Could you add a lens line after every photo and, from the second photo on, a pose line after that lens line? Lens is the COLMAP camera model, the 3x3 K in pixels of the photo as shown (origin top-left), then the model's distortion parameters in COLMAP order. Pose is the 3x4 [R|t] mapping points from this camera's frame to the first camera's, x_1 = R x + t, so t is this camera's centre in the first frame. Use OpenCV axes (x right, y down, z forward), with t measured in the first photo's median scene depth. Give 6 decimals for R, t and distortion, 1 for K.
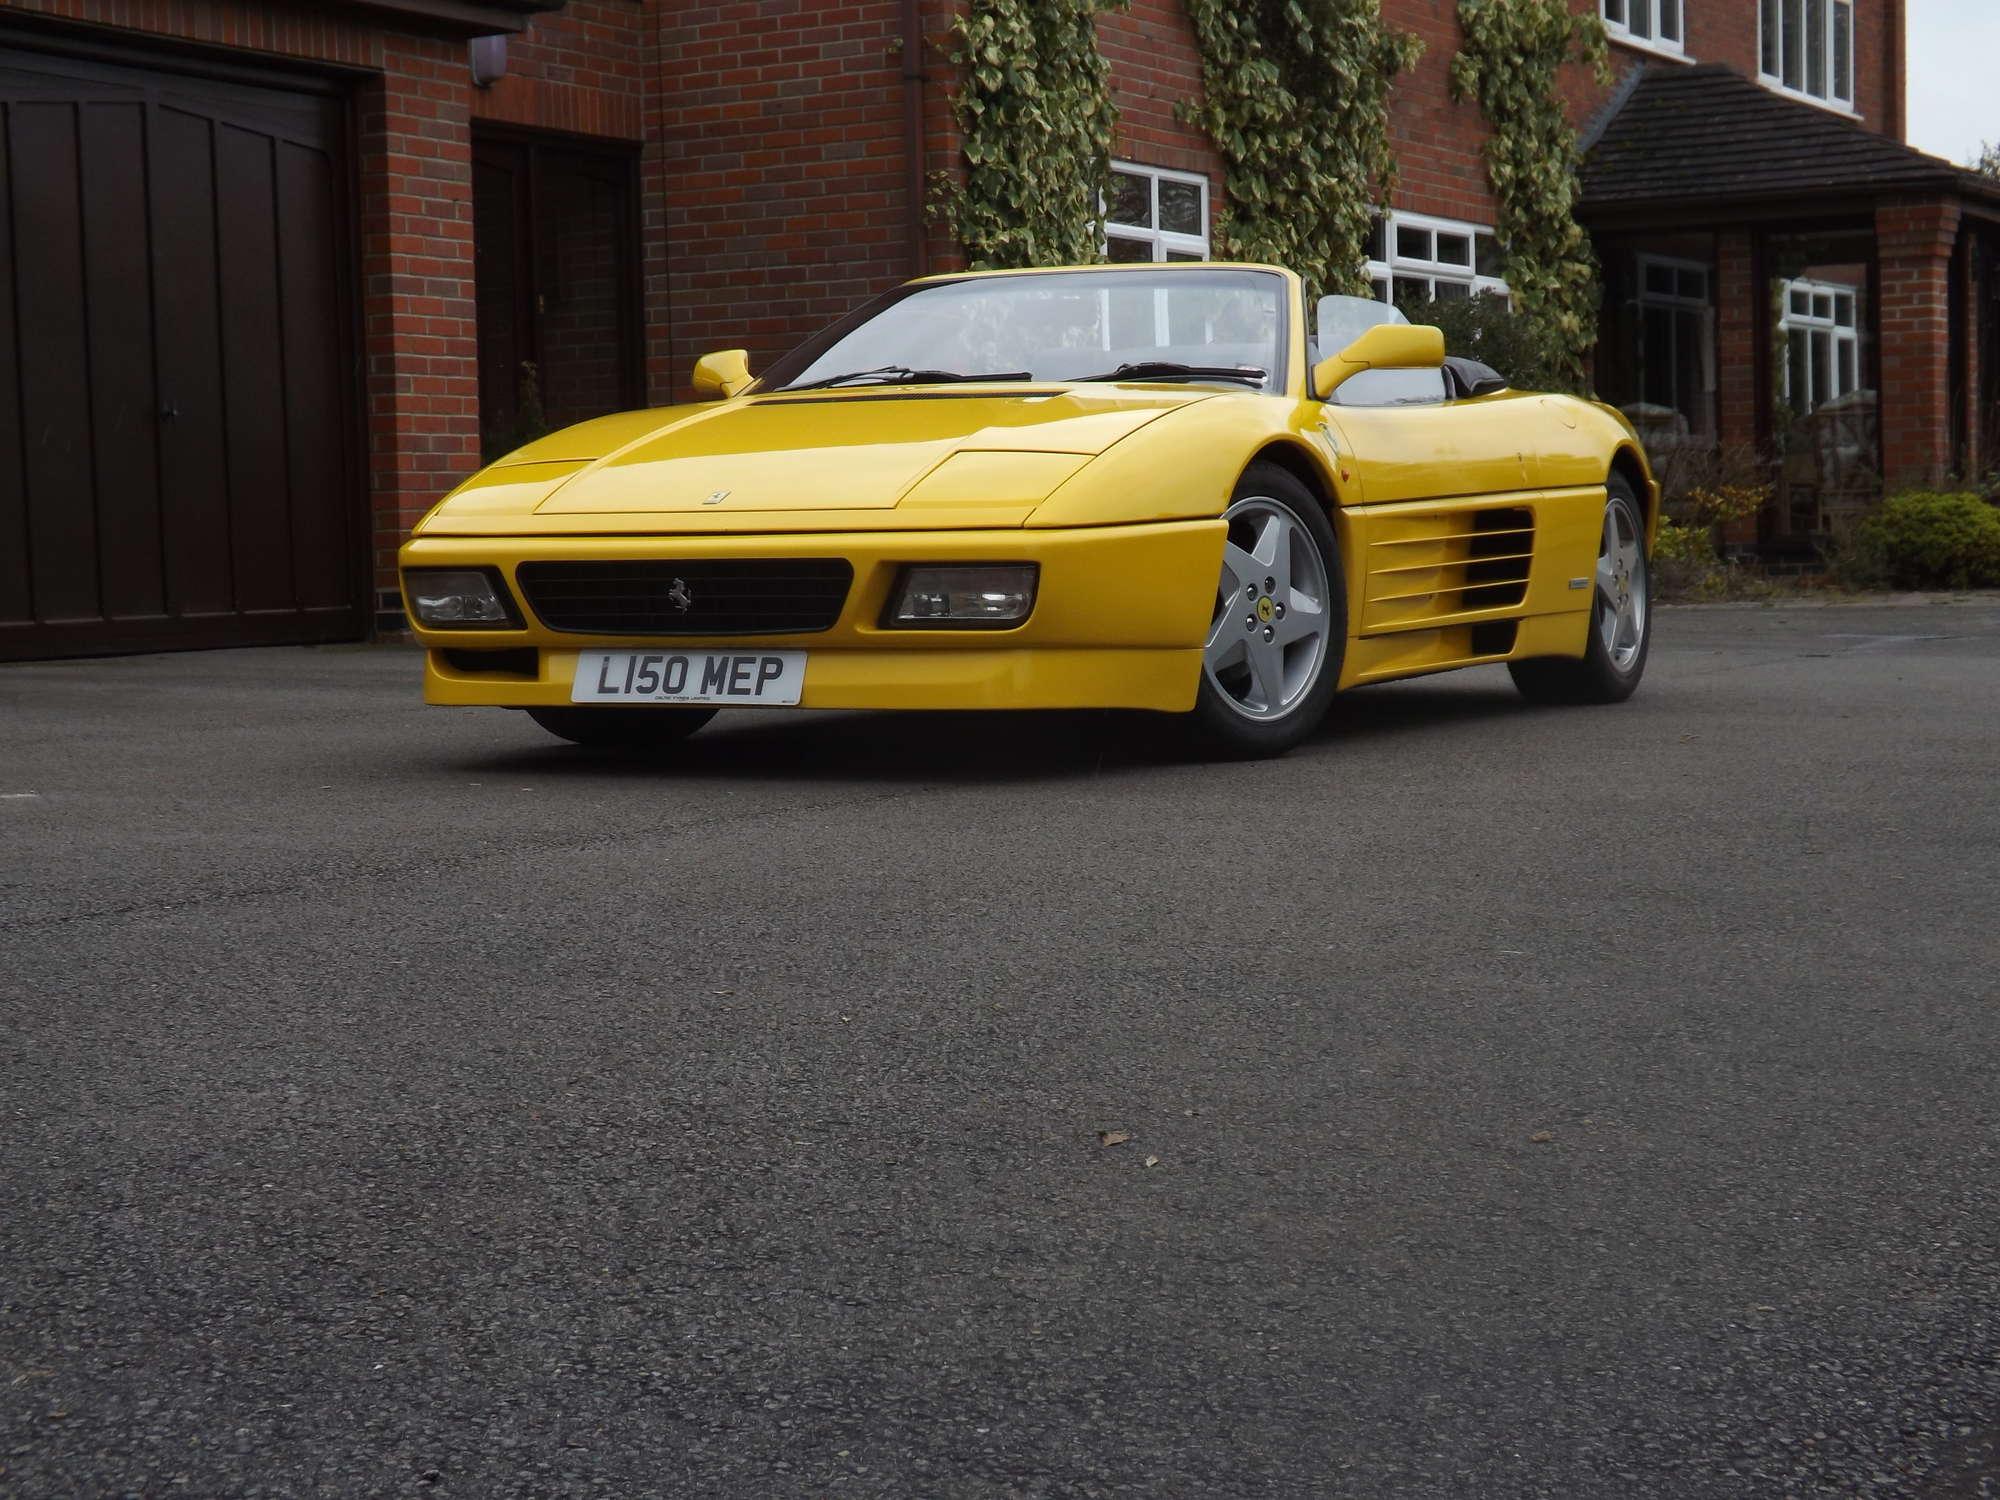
lens RADIAL K [[3505.2, 0, 1000.0], [0, 3505.2, 750.0], [0, 0, 1]] dist [-0.044098, 0.343346]
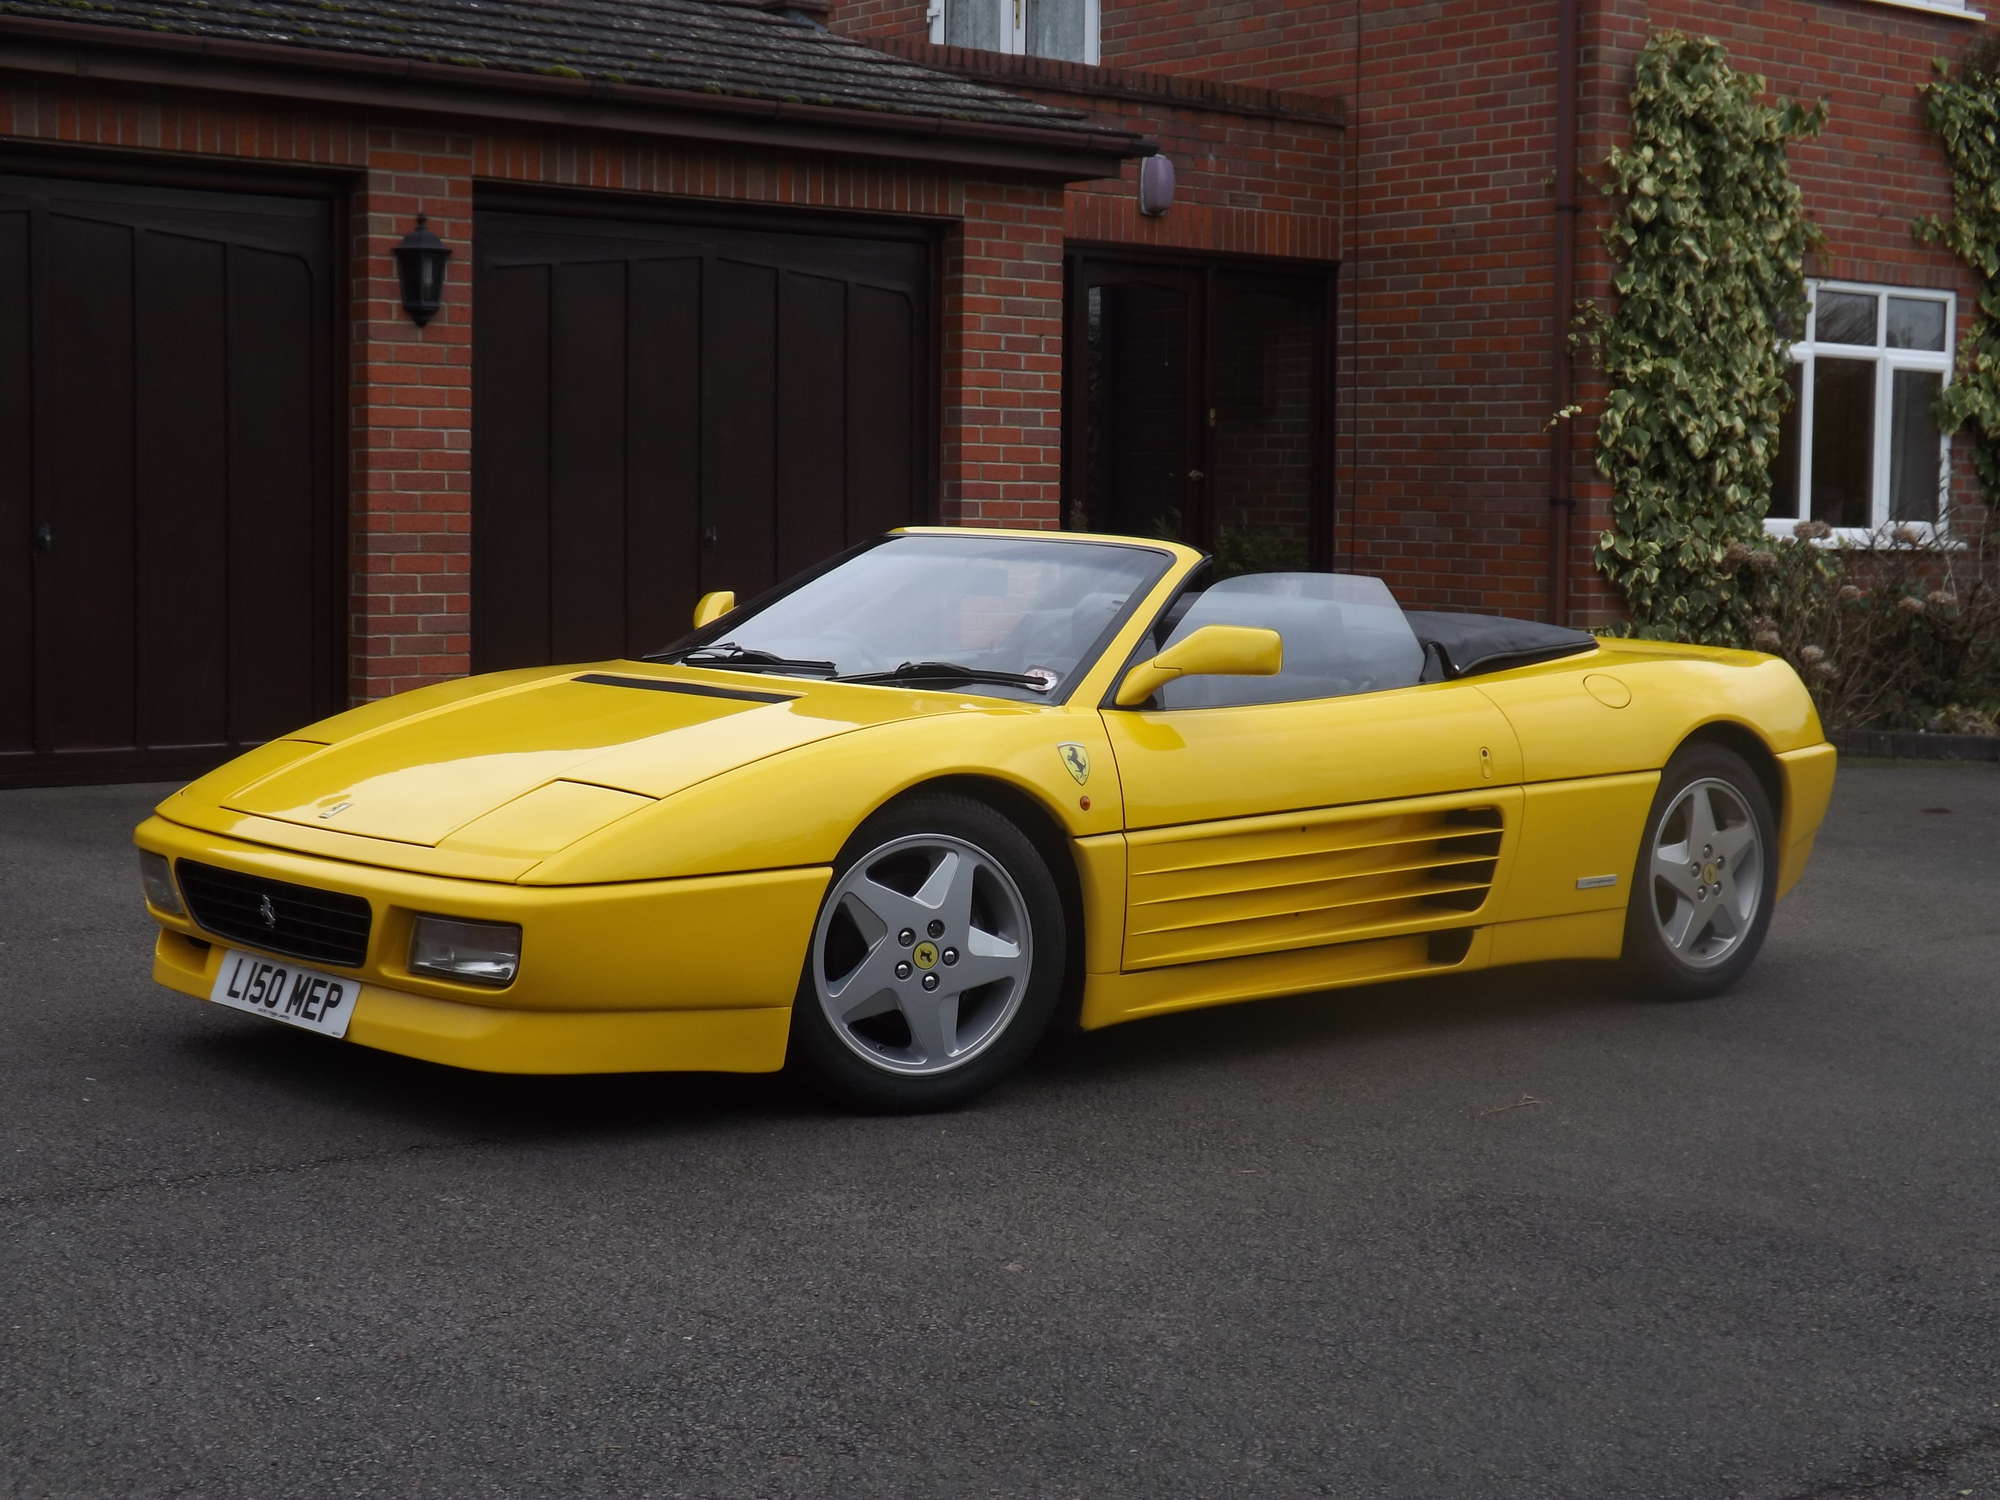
lens RADIAL K [[3105.2, 0, 1066.9], [0, 3105.2, 808.9], [0, 0, 1]] dist [-0.196953, 0.892354]
pose [[0.931434, 0.074117, -0.356282, 0.171365], [-0.060856, 0.996977, 0.048301, -0.051687], [0.358785, -0.023308, 0.933129, 0.106484]]
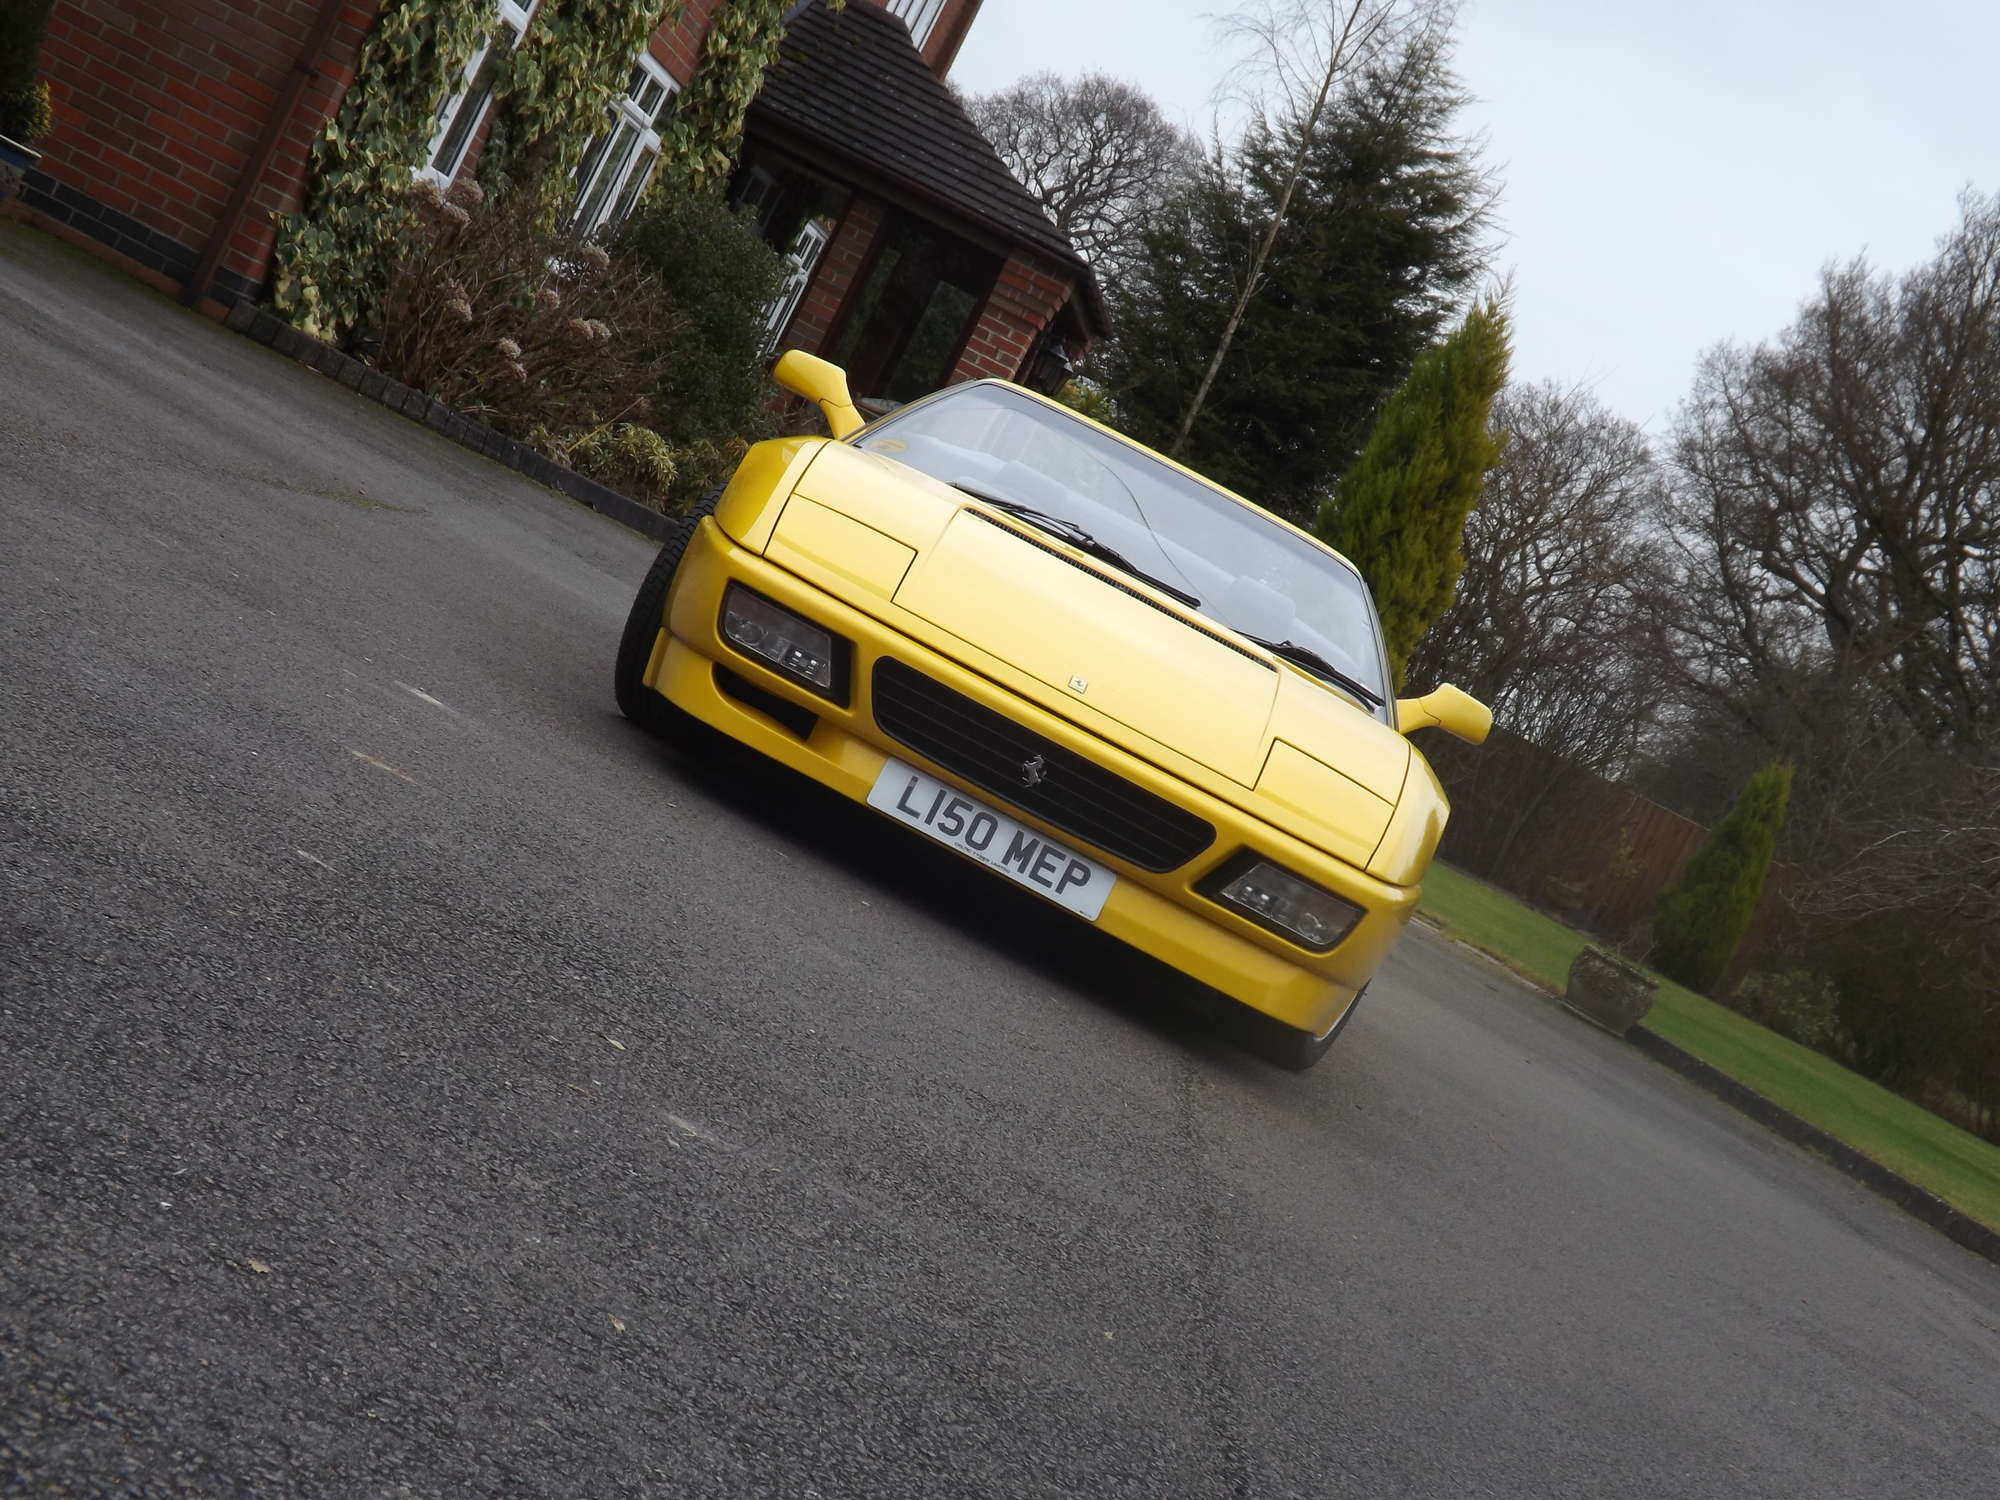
lens RADIAL K [[3766.4, 0, 1000.0], [0, 3766.4, 750.0], [0, 0, 1]] dist [0.061731, 0.085562]
pose [[0.802478, 0.413123, 0.430534, -0.228493], [-0.449170, 0.893225, -0.019888, -0.009314], [-0.392779, -0.177423, 0.902355, 0.007144]]
